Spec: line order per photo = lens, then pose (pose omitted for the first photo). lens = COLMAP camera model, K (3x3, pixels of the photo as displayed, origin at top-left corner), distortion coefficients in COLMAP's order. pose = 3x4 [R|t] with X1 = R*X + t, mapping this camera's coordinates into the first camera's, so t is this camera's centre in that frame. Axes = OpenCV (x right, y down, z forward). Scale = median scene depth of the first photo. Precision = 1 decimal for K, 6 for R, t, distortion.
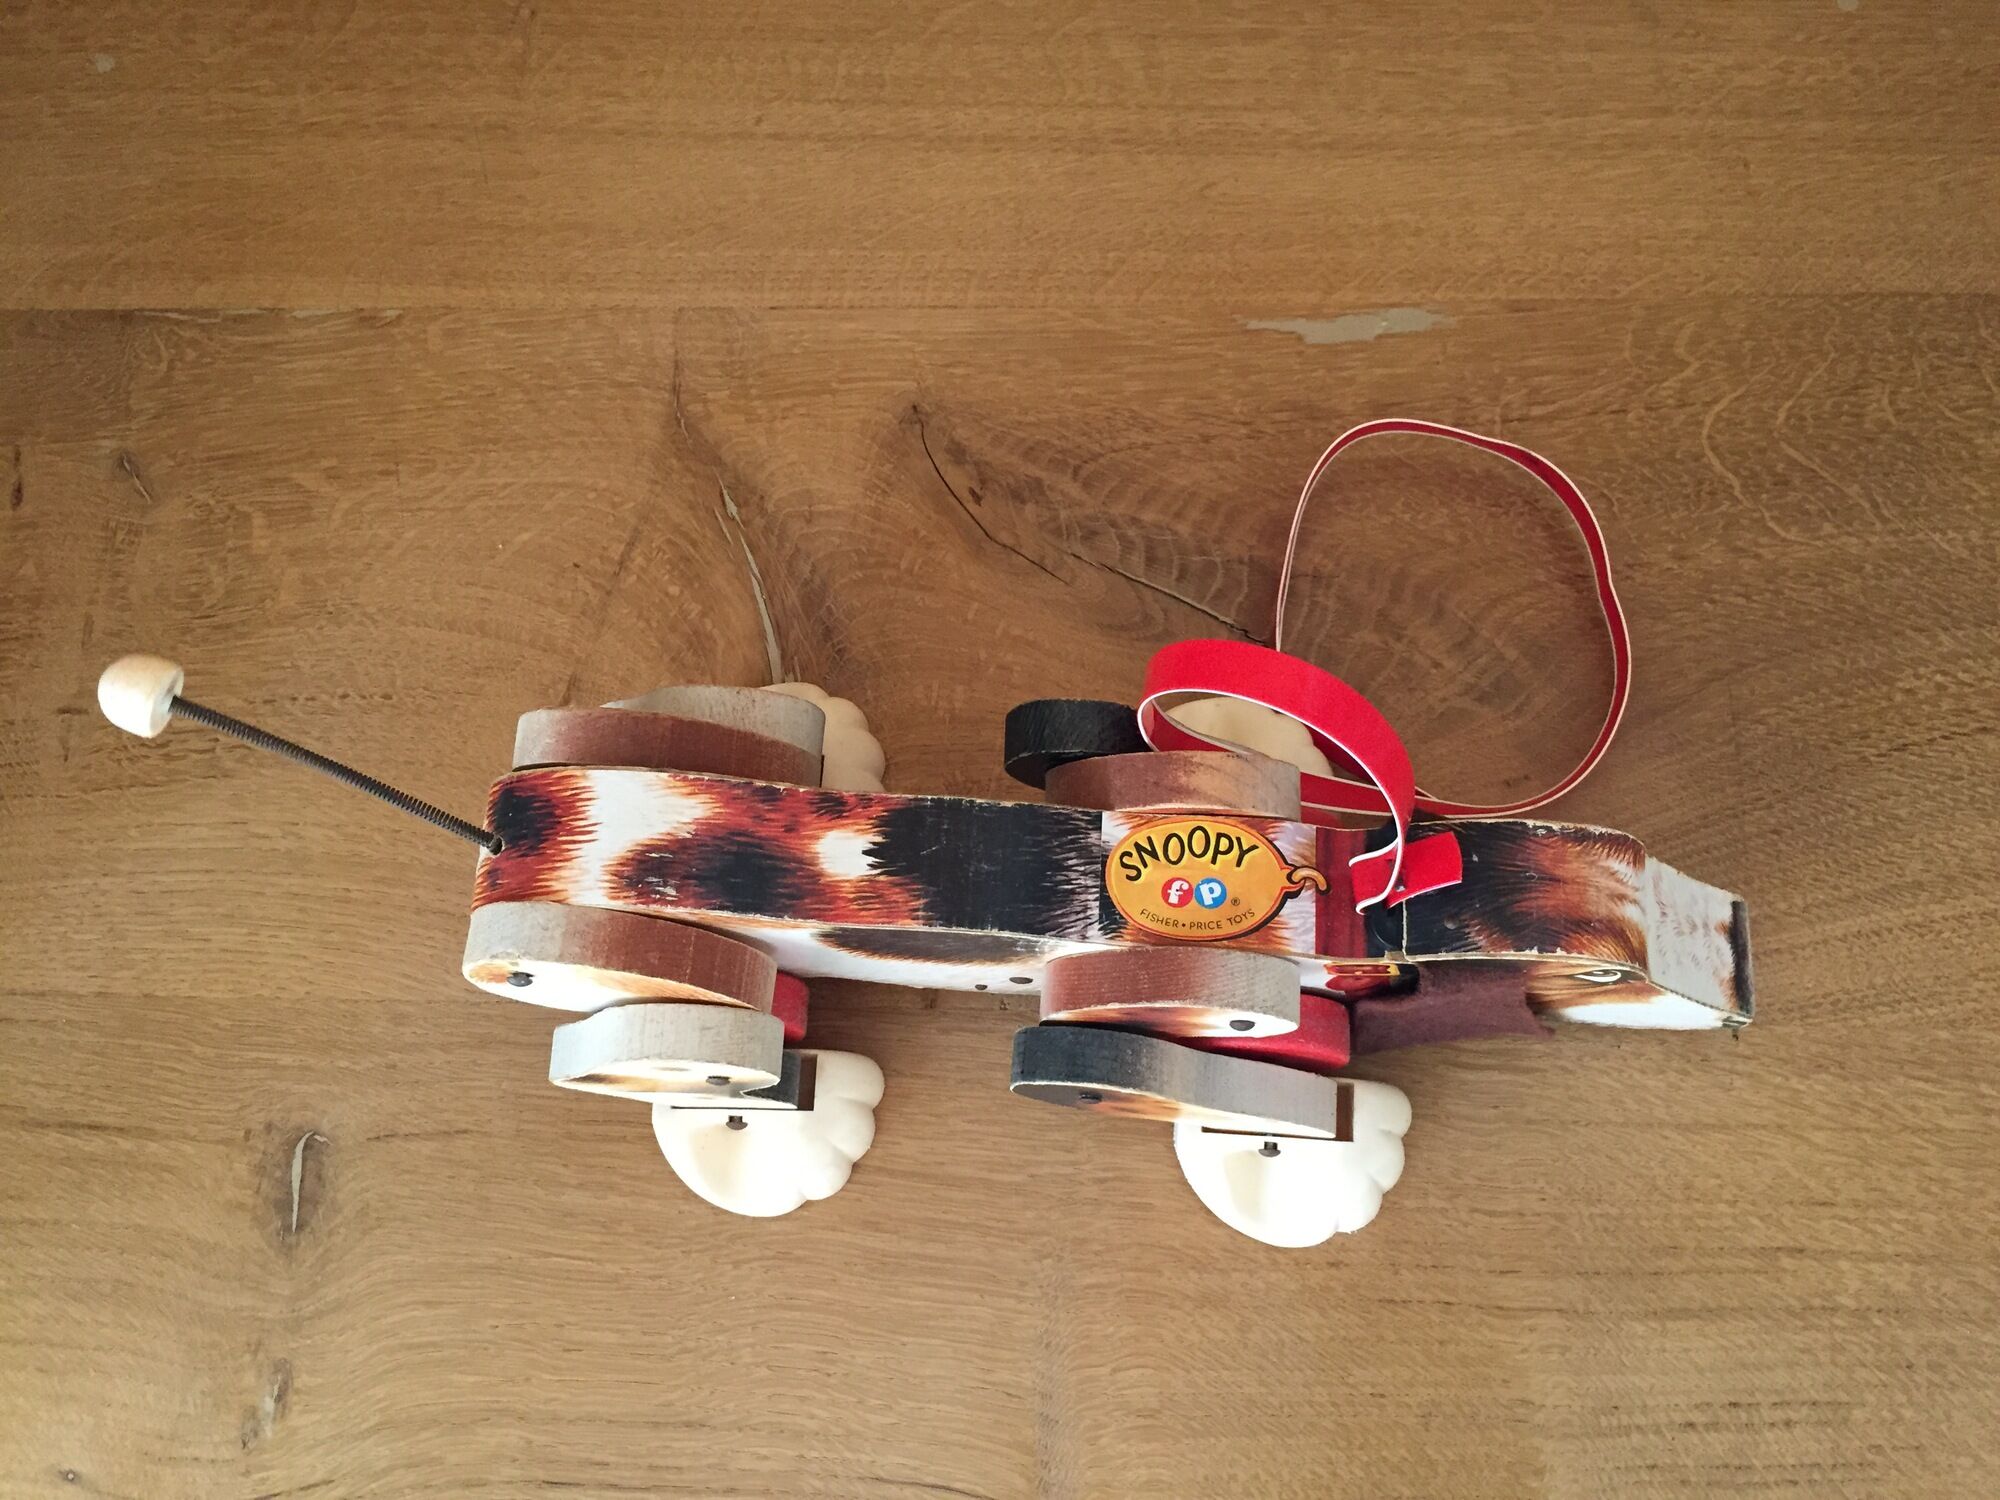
lens RADIAL K [[1722.3, 0, 994.2], [0, 1722.3, 751.5], [0, 0, 1]] dist [0.082596, -0.125926]
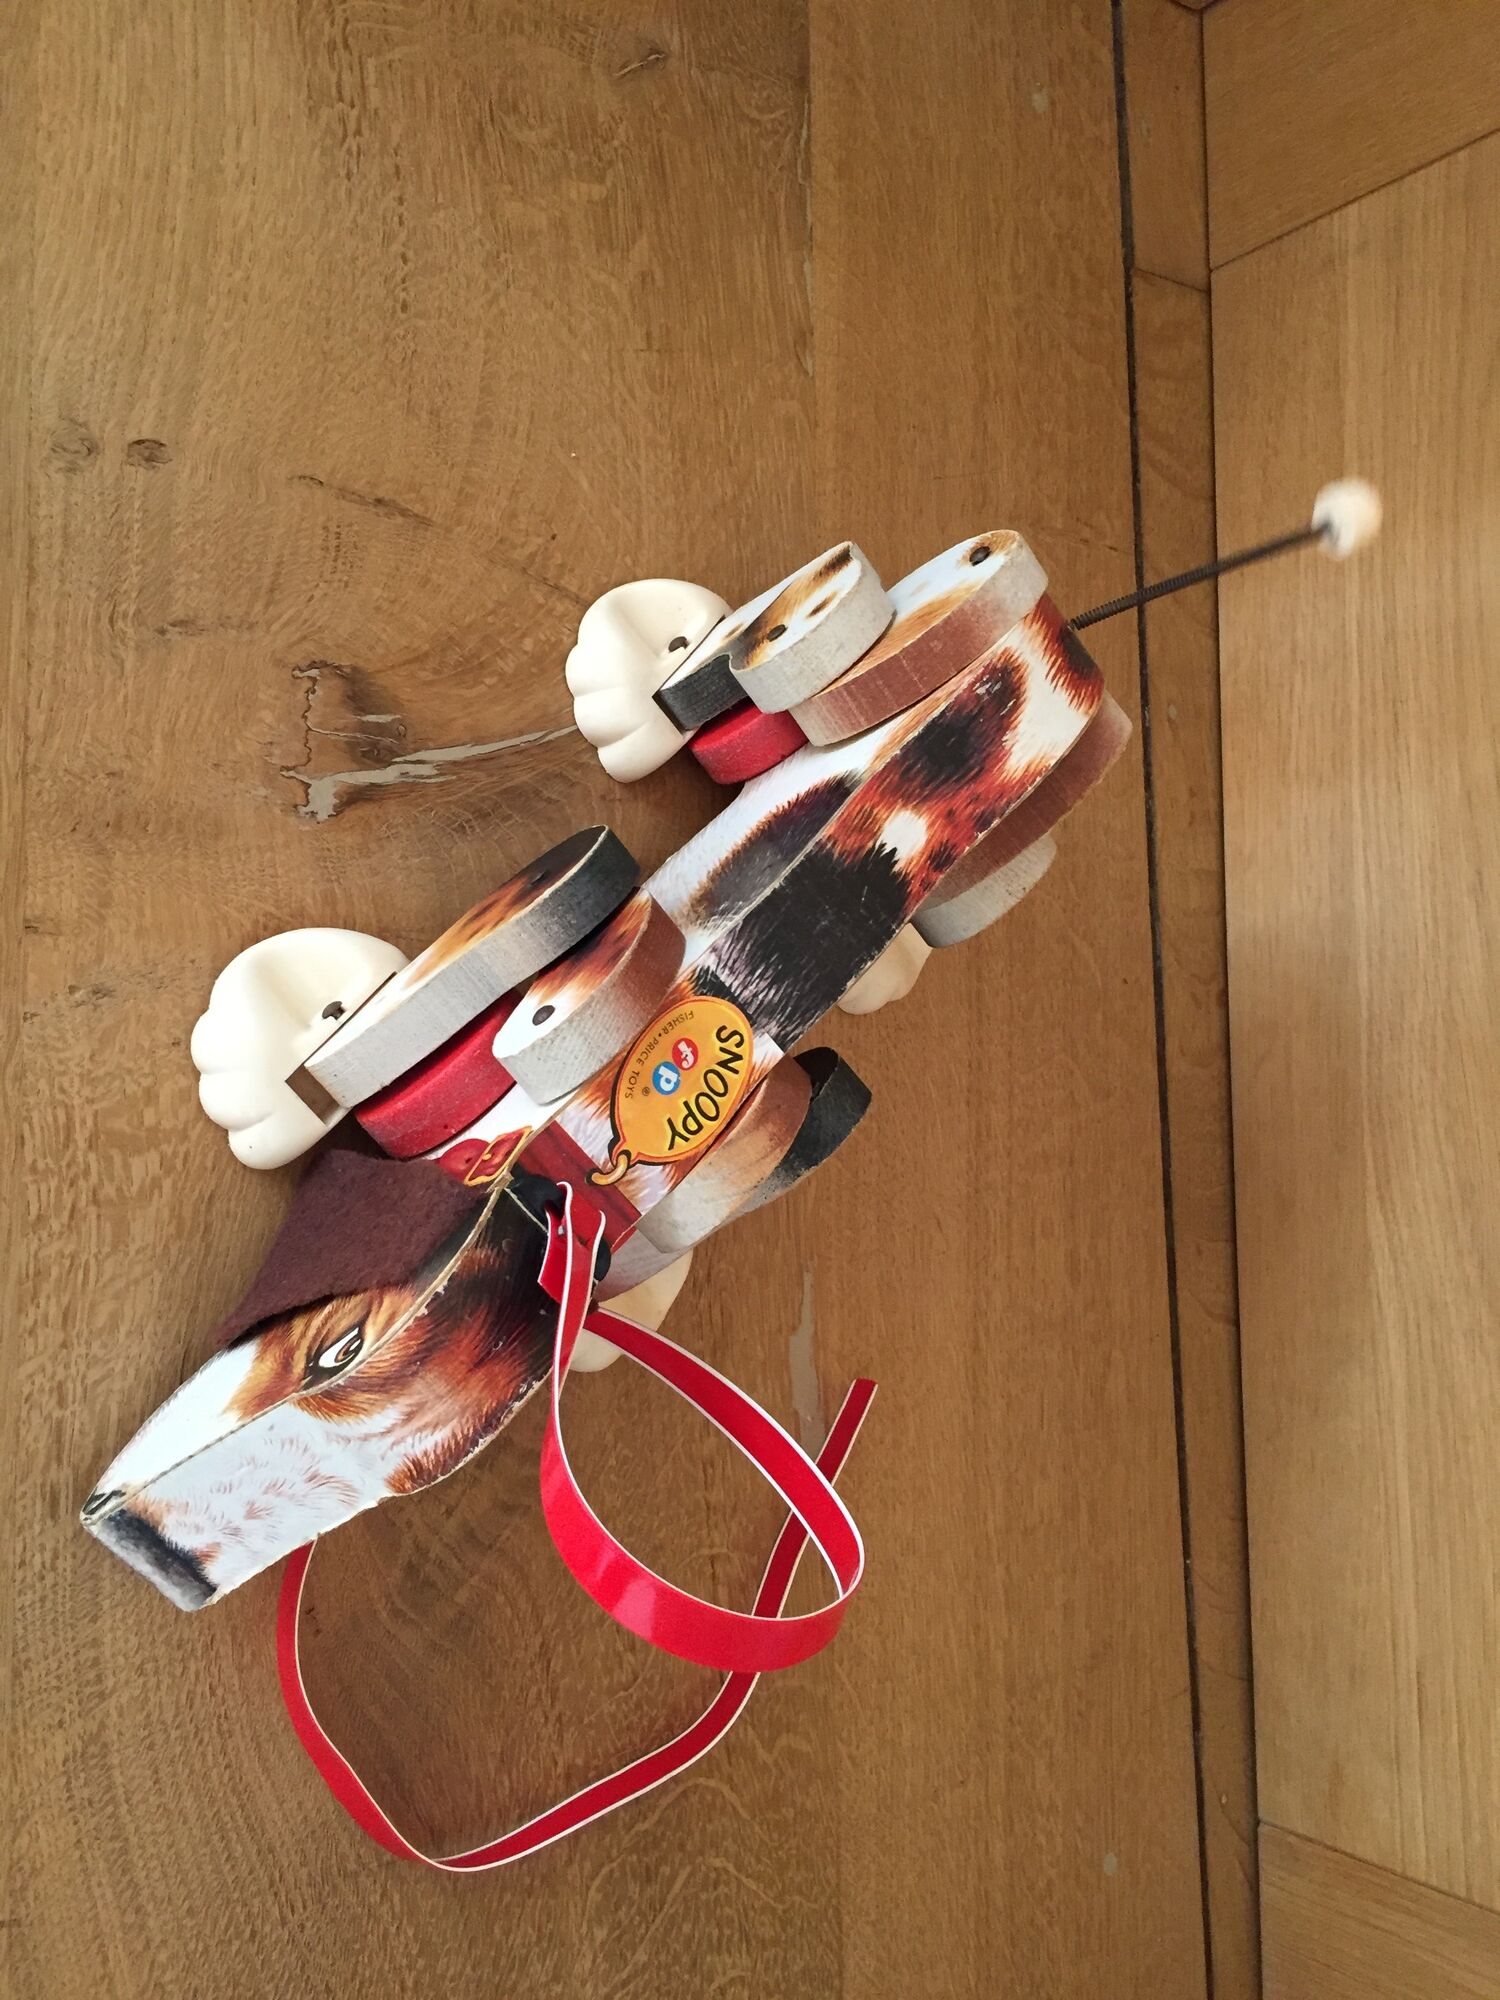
lens RADIAL K [[1722.3, 0, 751.3], [0, 1722.3, 994.2], [0, 0, 1]] dist [0.082596, -0.125926]
pose [[0.003031, 0.999986, -0.004267, -0.000578], [-0.960413, 0.001722, -0.278576, 0.046844], [-0.278564, 0.004943, 0.960405, 0.117176]]
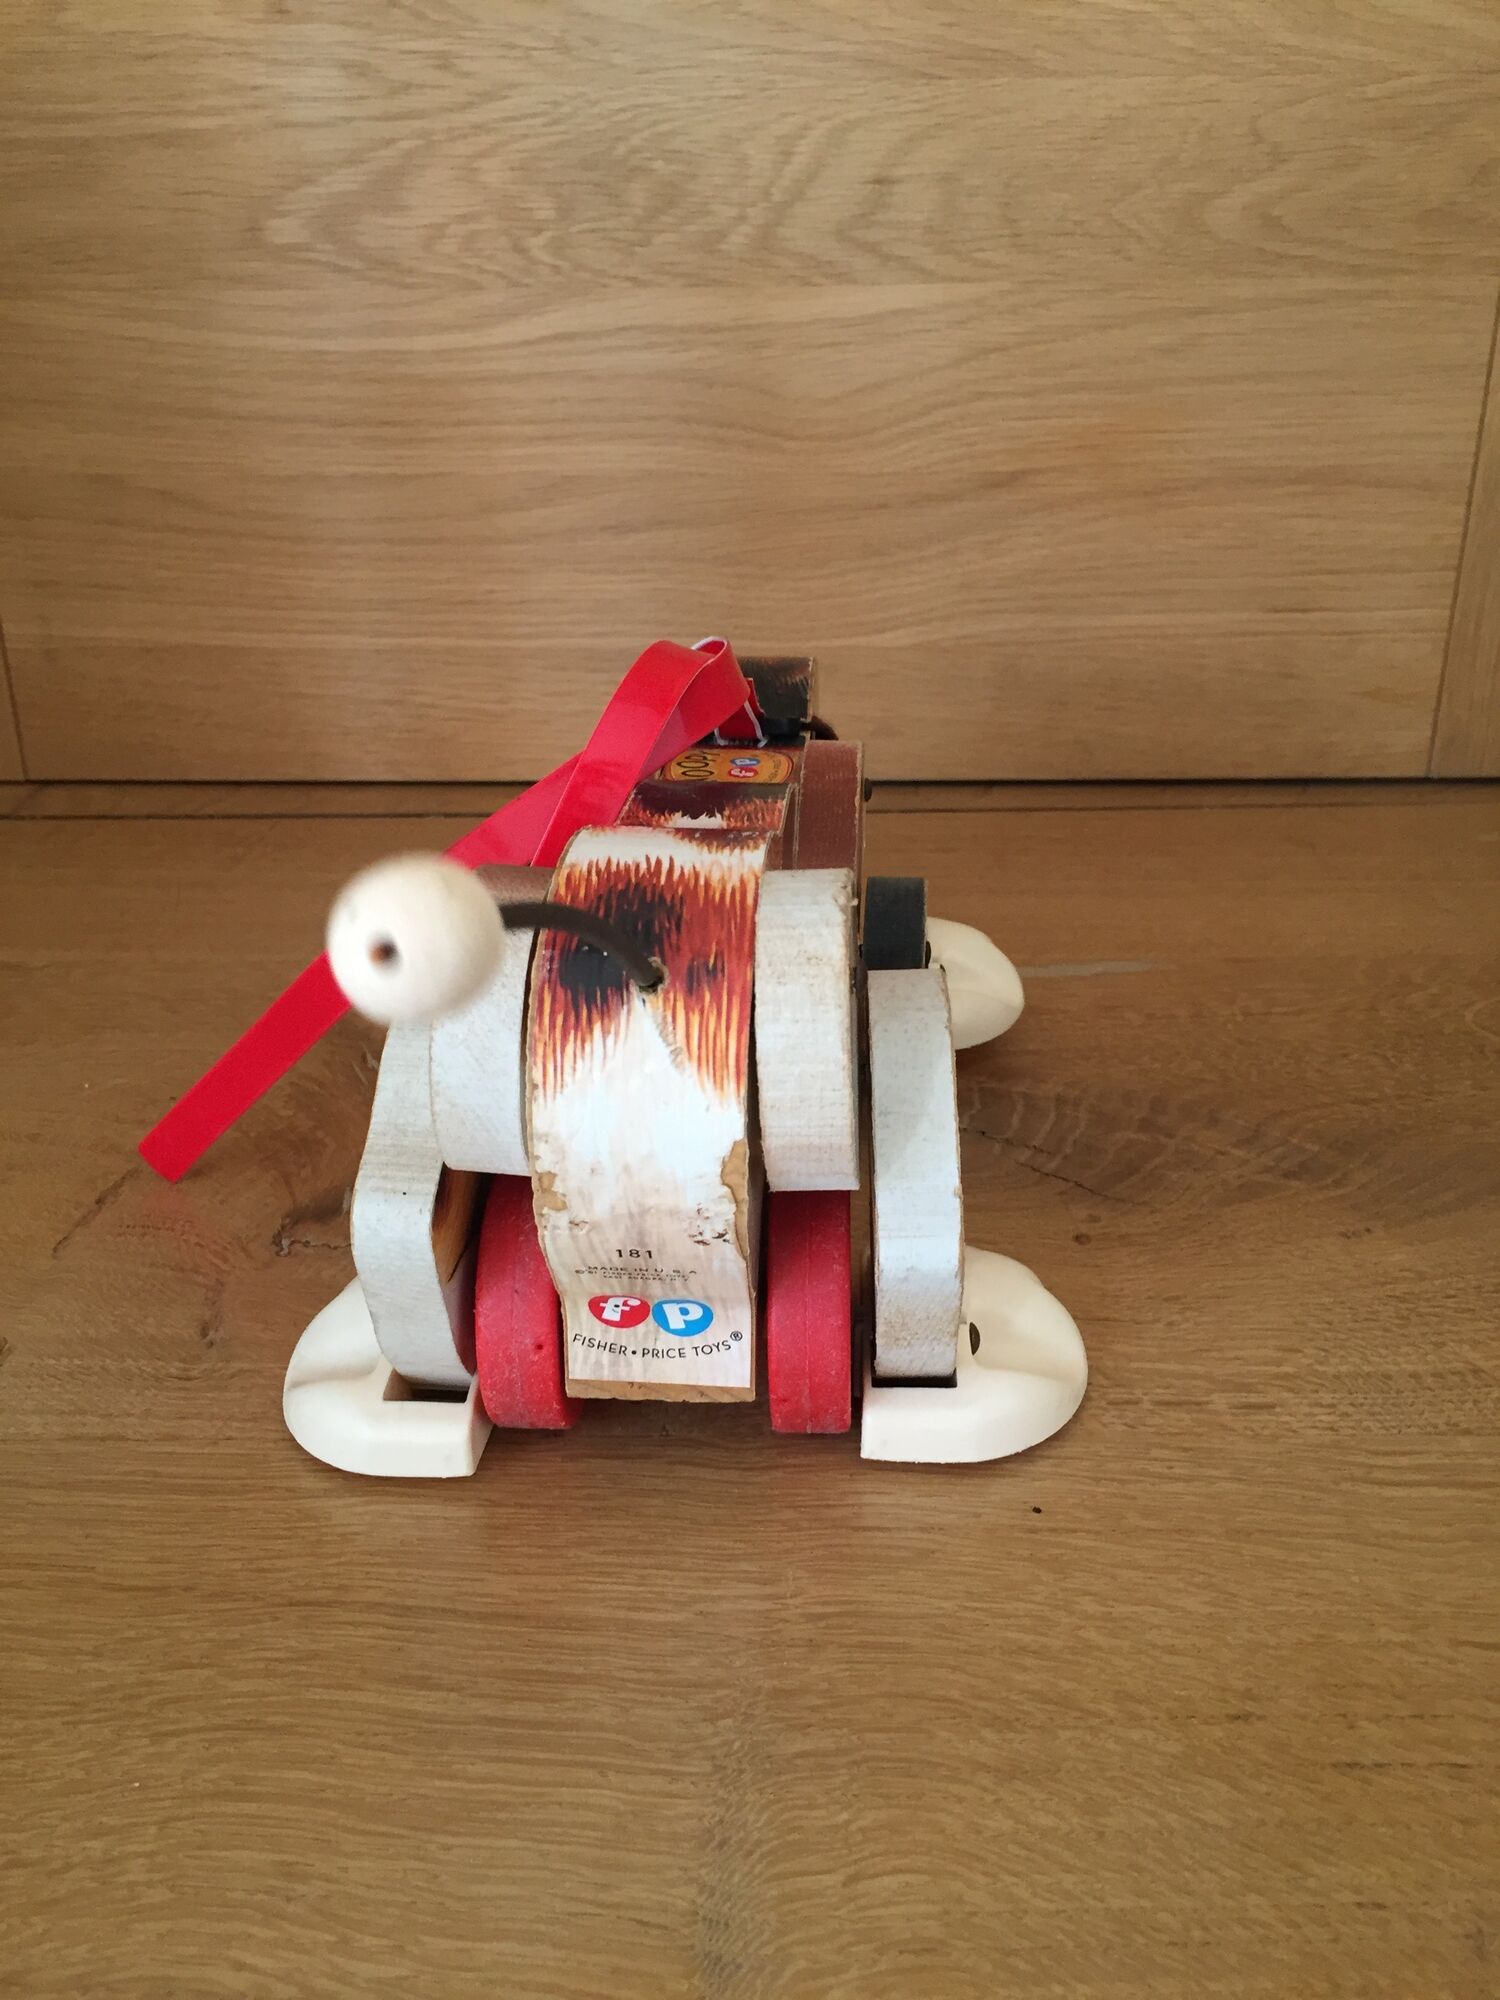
lens RADIAL K [[1727.4, 0, 750.0], [0, 1727.4, 989.9], [0, 0, 1]] dist [0.088930, -0.141563]
pose [[0.999022, 0.038752, 0.021304, 0.015904], [-0.010491, 0.675698, -0.737104, 0.494953], [-0.042959, 0.736160, 0.675443, 0.406750]]
